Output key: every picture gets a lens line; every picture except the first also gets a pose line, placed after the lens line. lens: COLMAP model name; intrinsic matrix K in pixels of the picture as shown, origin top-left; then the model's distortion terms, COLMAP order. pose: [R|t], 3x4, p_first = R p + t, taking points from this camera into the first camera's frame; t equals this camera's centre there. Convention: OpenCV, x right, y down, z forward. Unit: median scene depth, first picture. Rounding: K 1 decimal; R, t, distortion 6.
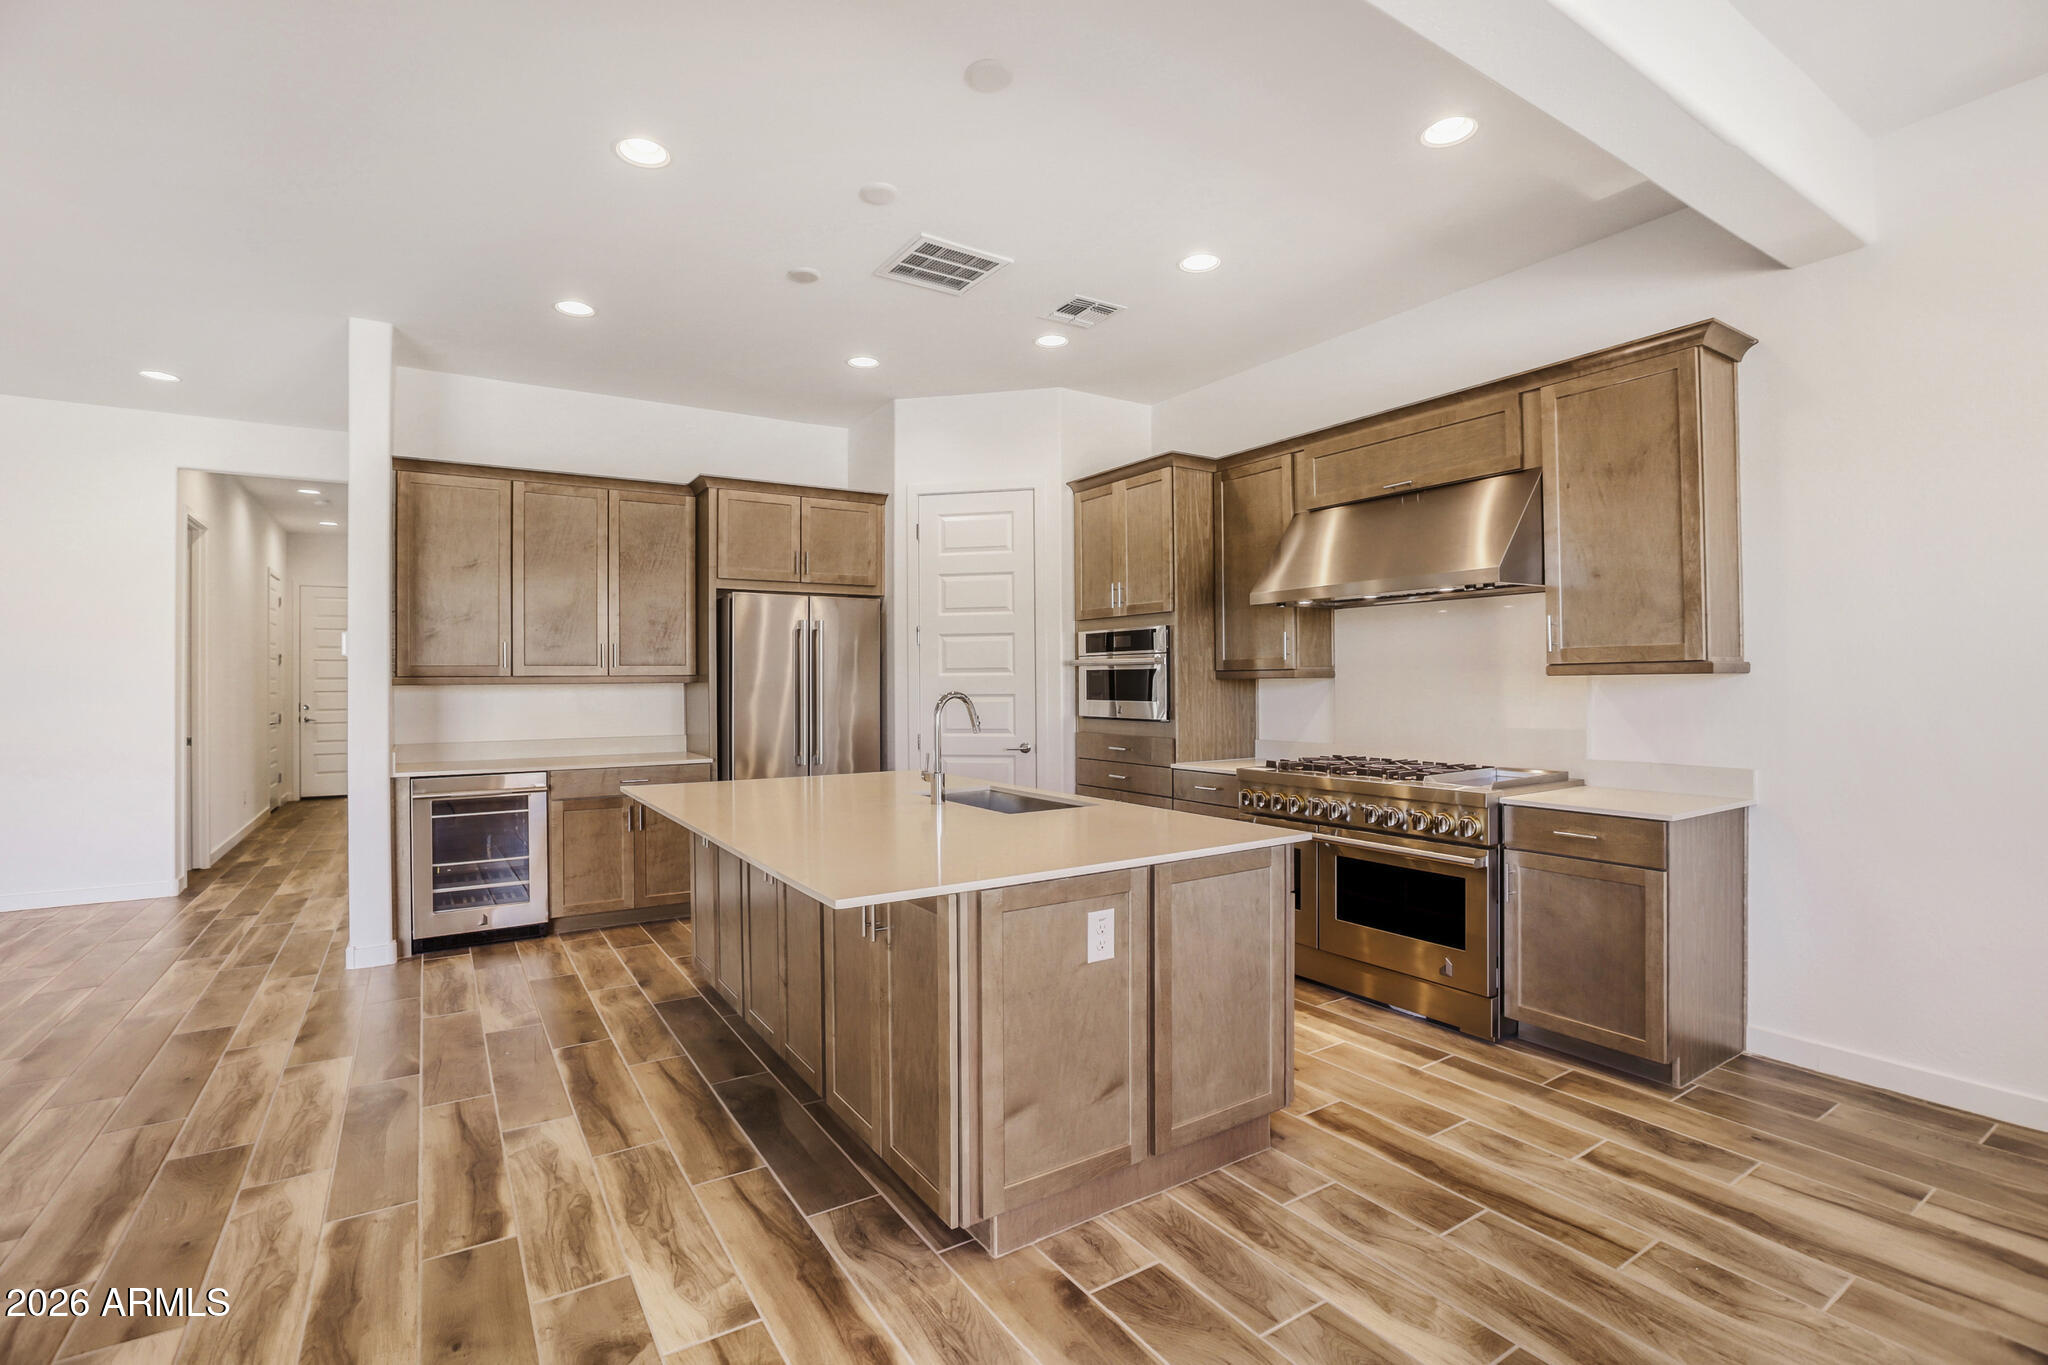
lens RADIAL K [[937.9, 0, 1018.4], [0, 937.9, 672.1], [0, 0, 1]] dist [-0.041386, 0.010740]
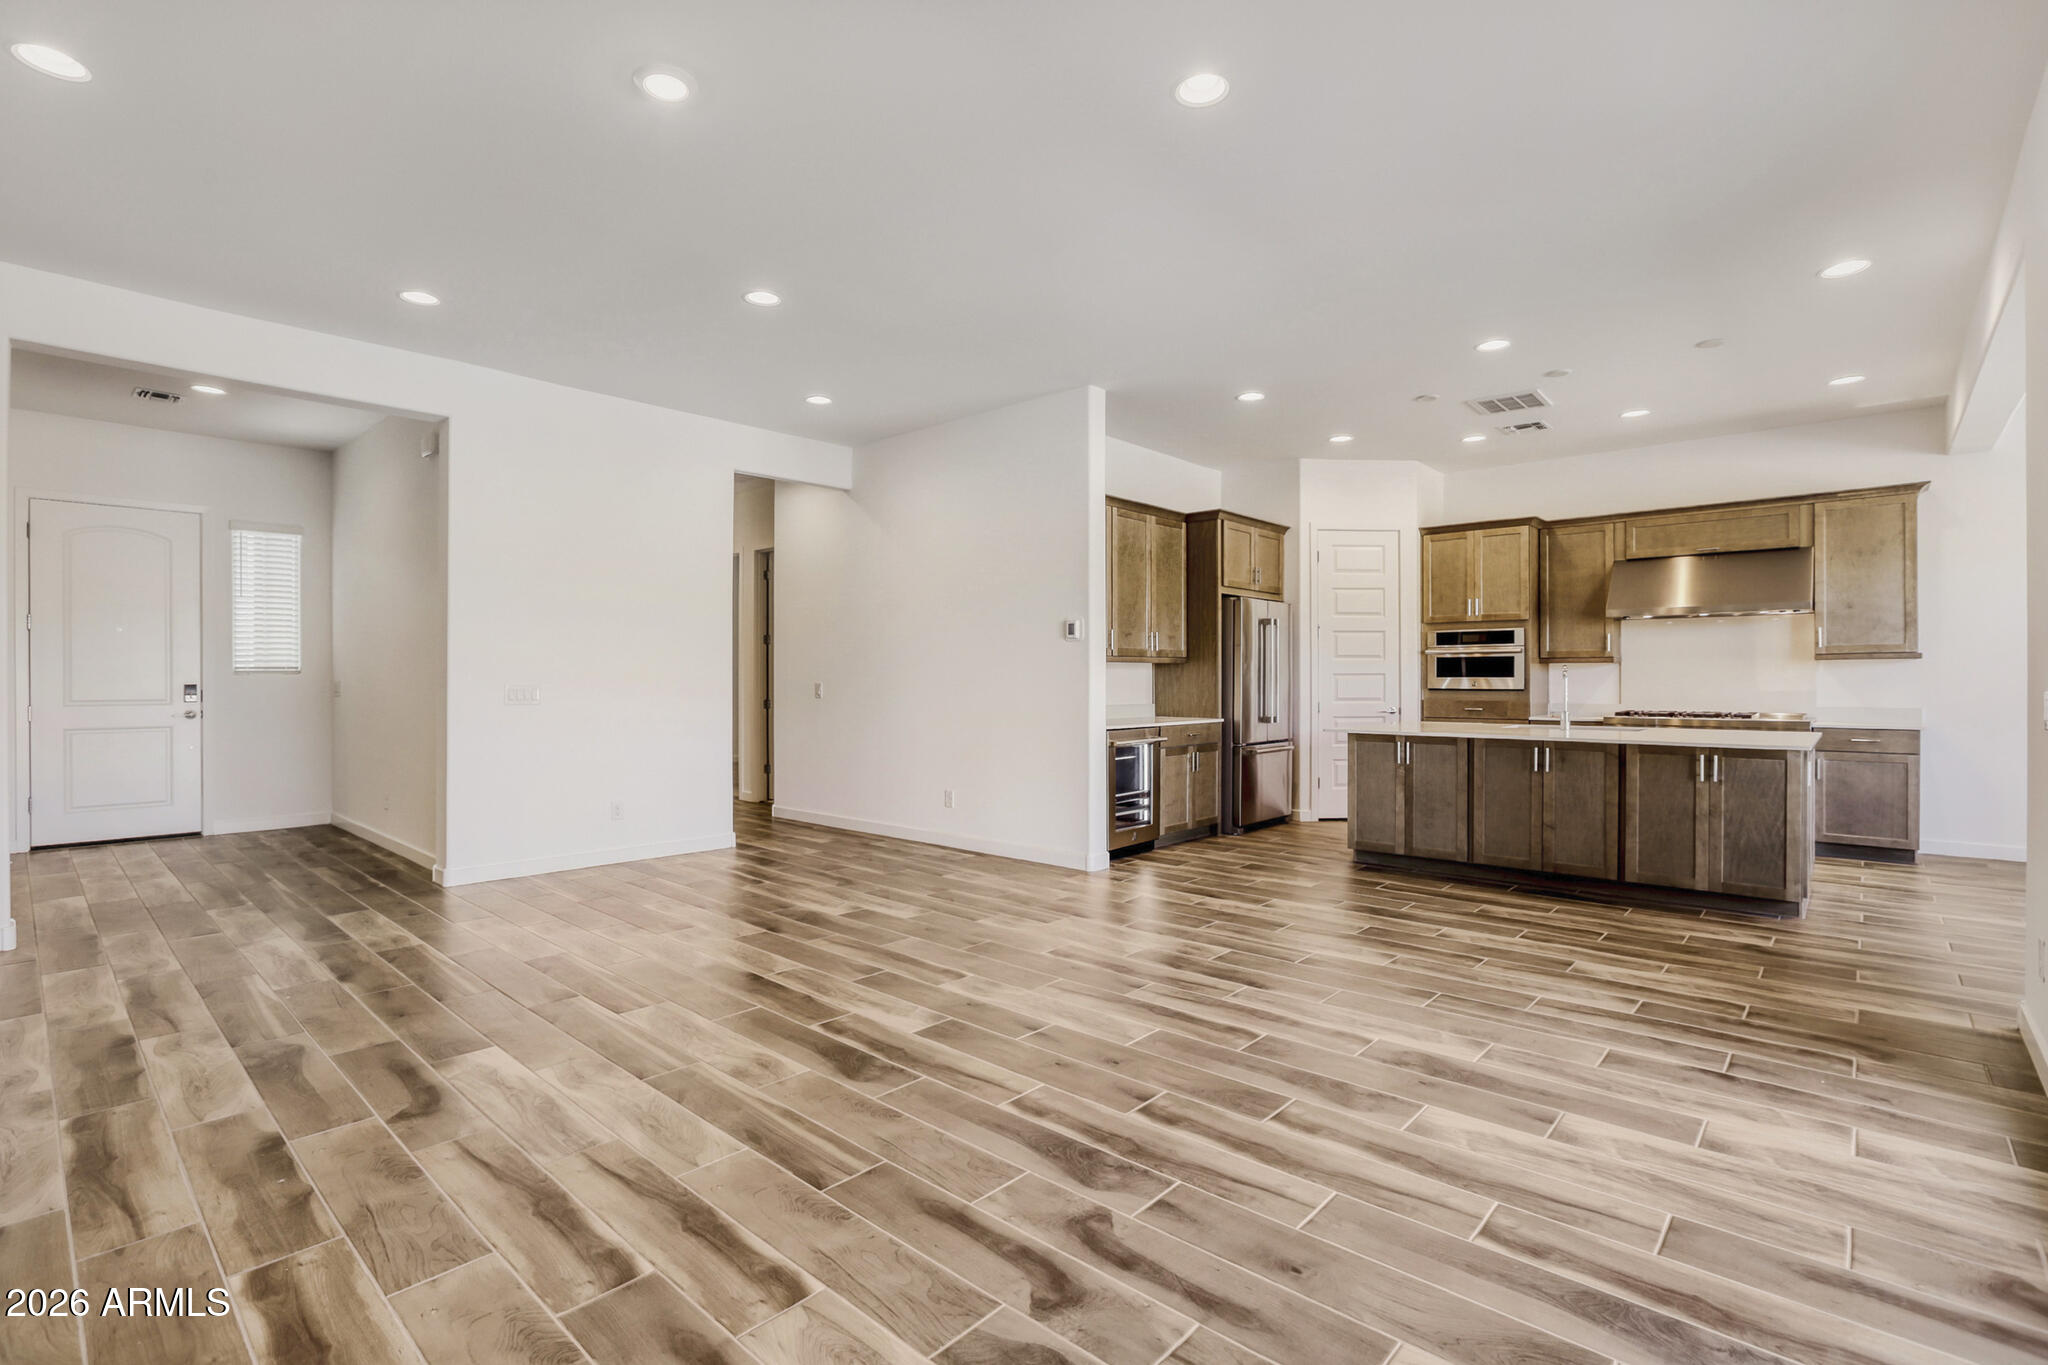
lens RADIAL K [[937.9, 0, 1013.5], [0, 937.9, 680.1], [0, 0, 1]] dist [-0.041386, 0.010740]
pose [[0.968848, 0.005879, 0.247585, -1.326066], [-0.007806, 0.999946, 0.006803, 0.040935], [-0.247532, -0.008524, 0.968842, -0.346365]]
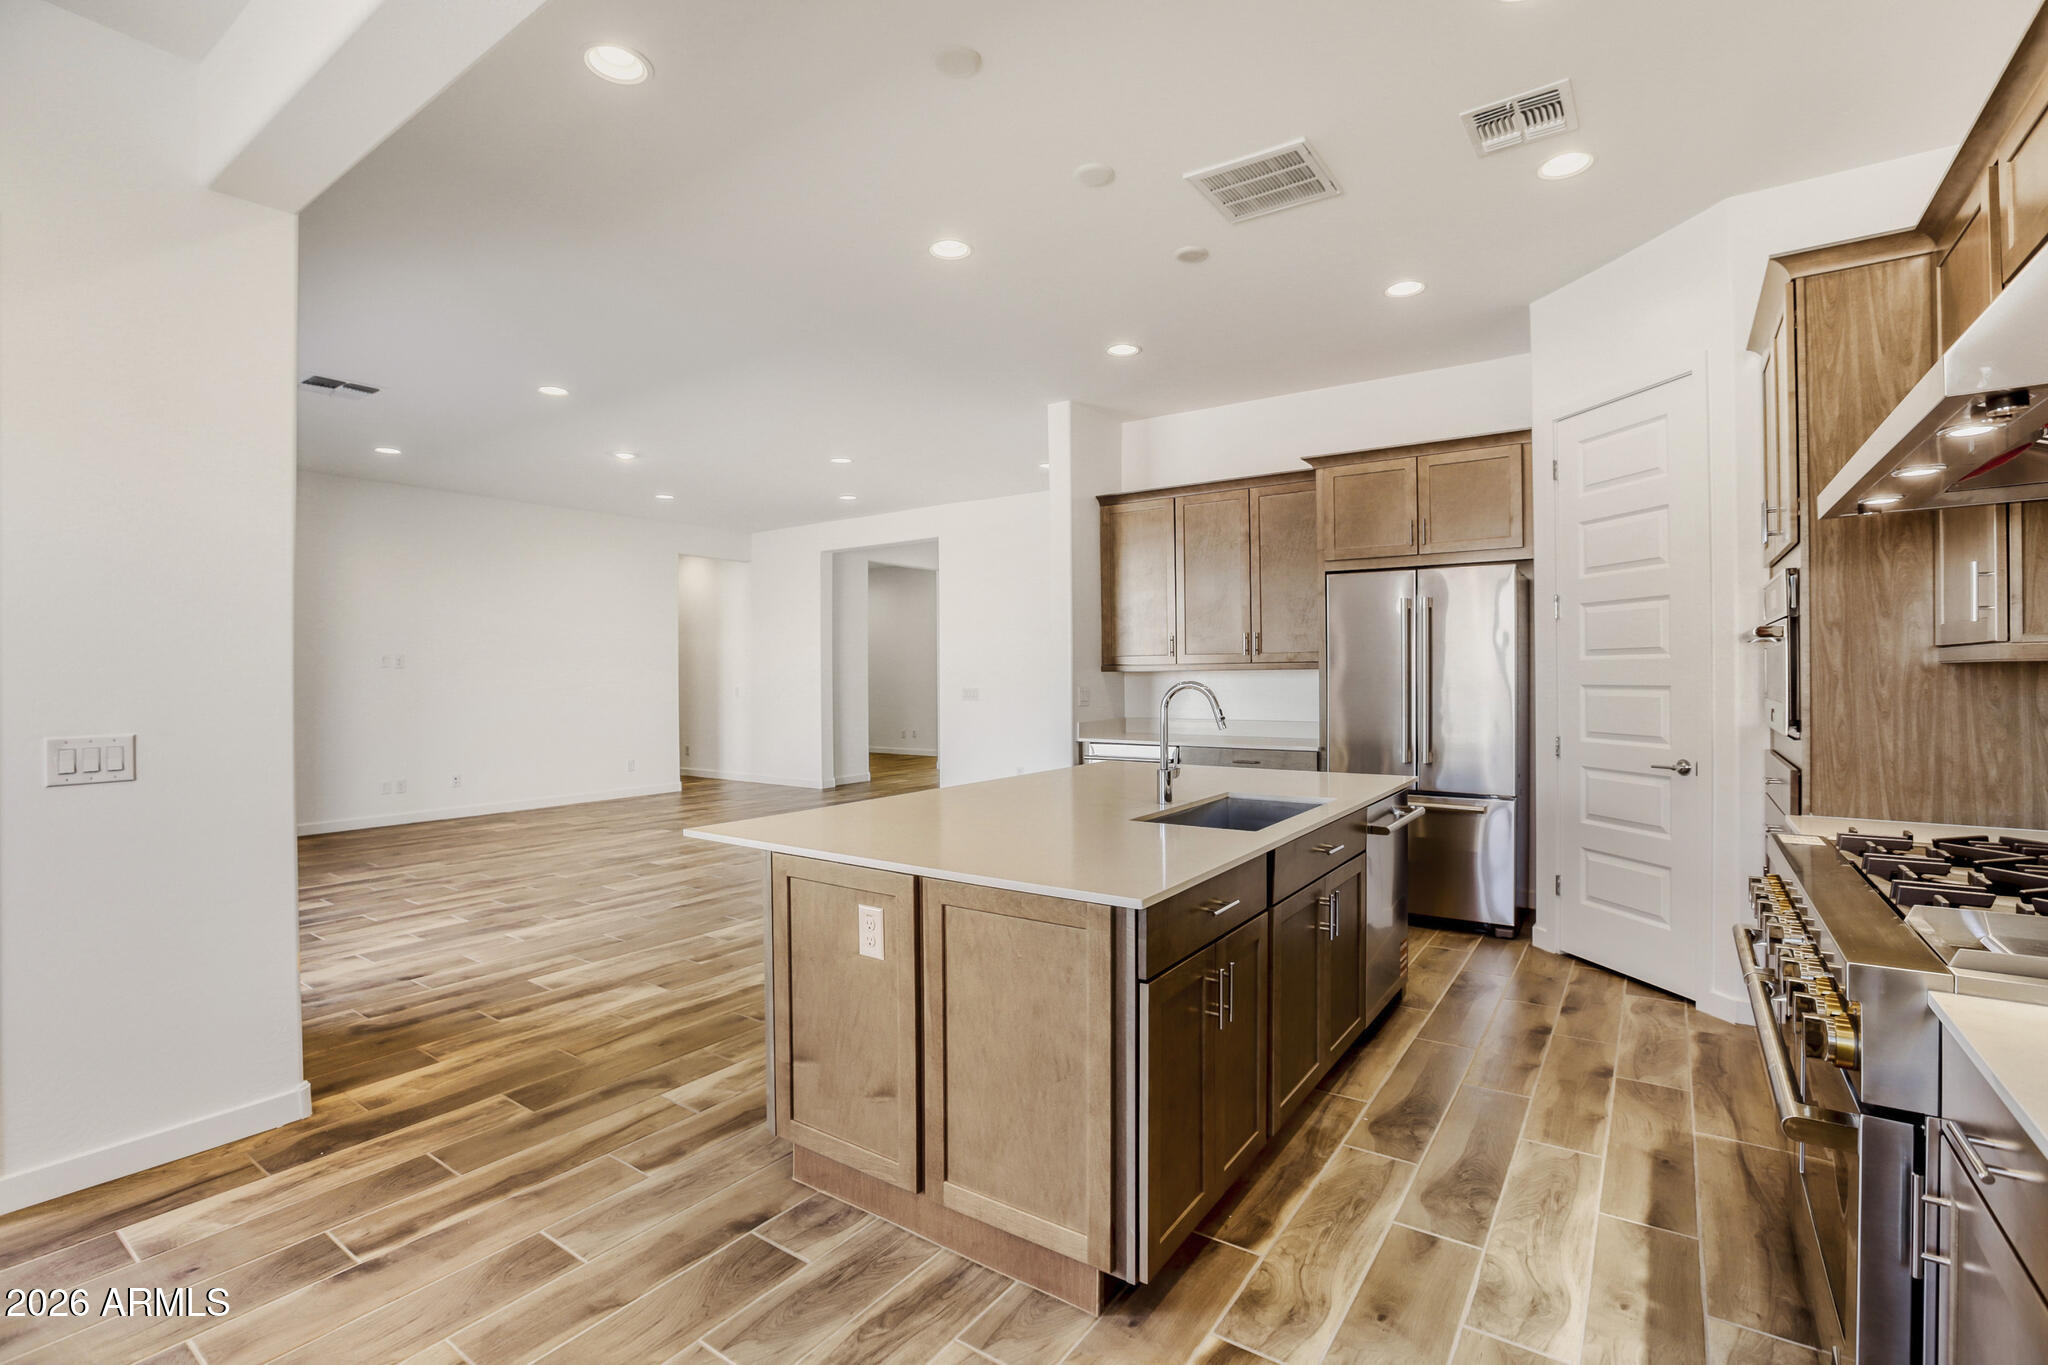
lens RADIAL K [[937.9, 0, 1003.1], [0, 937.9, 672.1], [0, 0, 1]] dist [-0.041386, 0.010740]
pose [[0.368889, 0.005069, -0.929460, 0.632076], [0.011855, 0.999878, 0.010158, 0.000853], [0.929398, -0.014766, 0.368784, 0.464519]]
